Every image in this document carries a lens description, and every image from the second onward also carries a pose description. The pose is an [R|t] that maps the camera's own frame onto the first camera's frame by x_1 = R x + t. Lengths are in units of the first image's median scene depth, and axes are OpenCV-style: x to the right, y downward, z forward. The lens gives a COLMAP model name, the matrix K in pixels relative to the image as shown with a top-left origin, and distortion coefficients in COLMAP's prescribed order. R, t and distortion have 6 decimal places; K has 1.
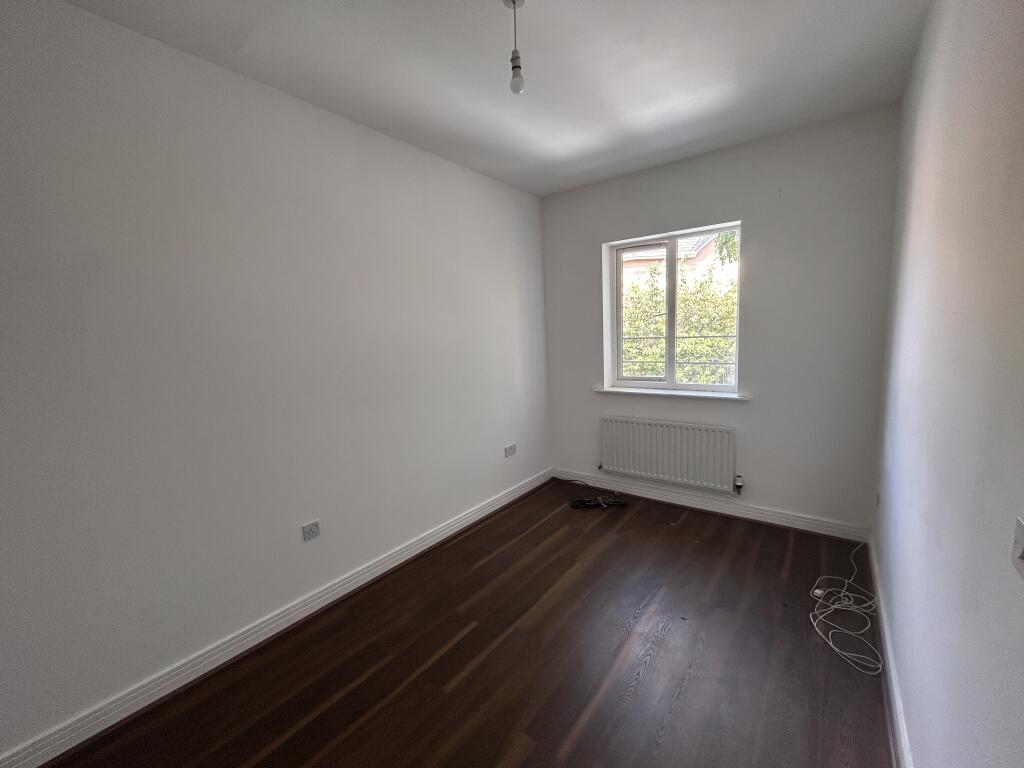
lens RADIAL K [[413.3, 0, 508.3], [0, 413.3, 386.2], [0, 0, 1]] dist [-0.000114, 0.000028]
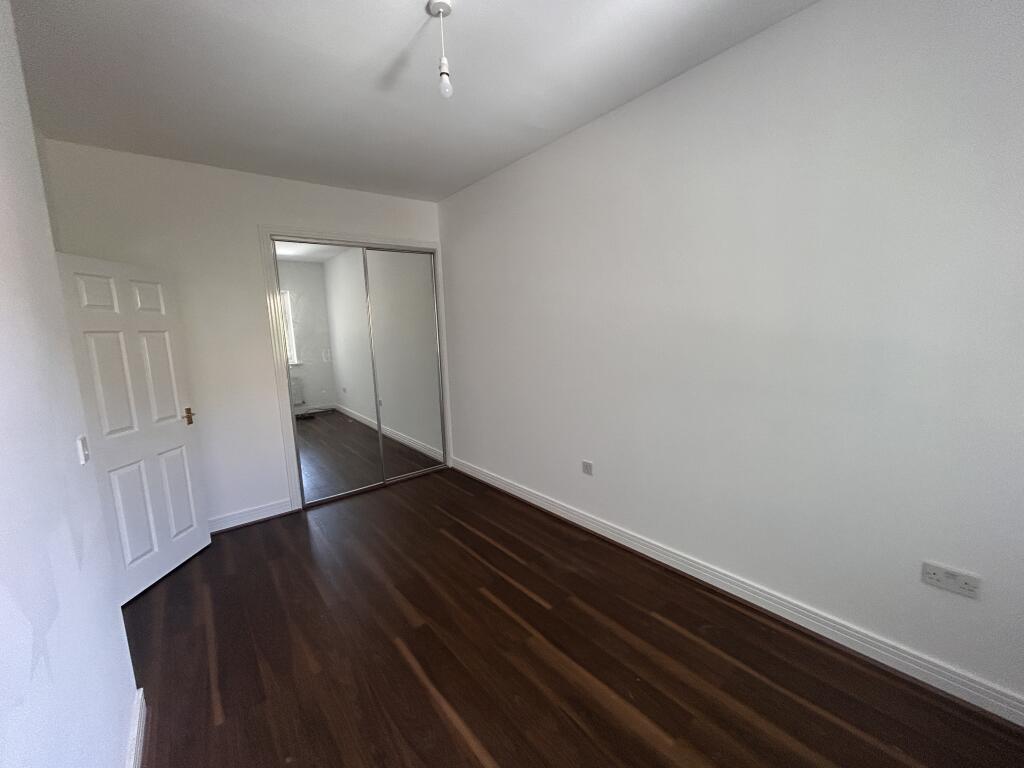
lens RADIAL K [[413.3, 0, 508.3], [0, 413.3, 386.2], [0, 0, 1]] dist [-0.000114, 0.000028]
pose [[-0.224972, 0.189474, -0.955765, 0.785836], [-0.077124, 0.974370, 0.211316, -0.157483], [0.971308, 0.121253, -0.204593, 1.013043]]
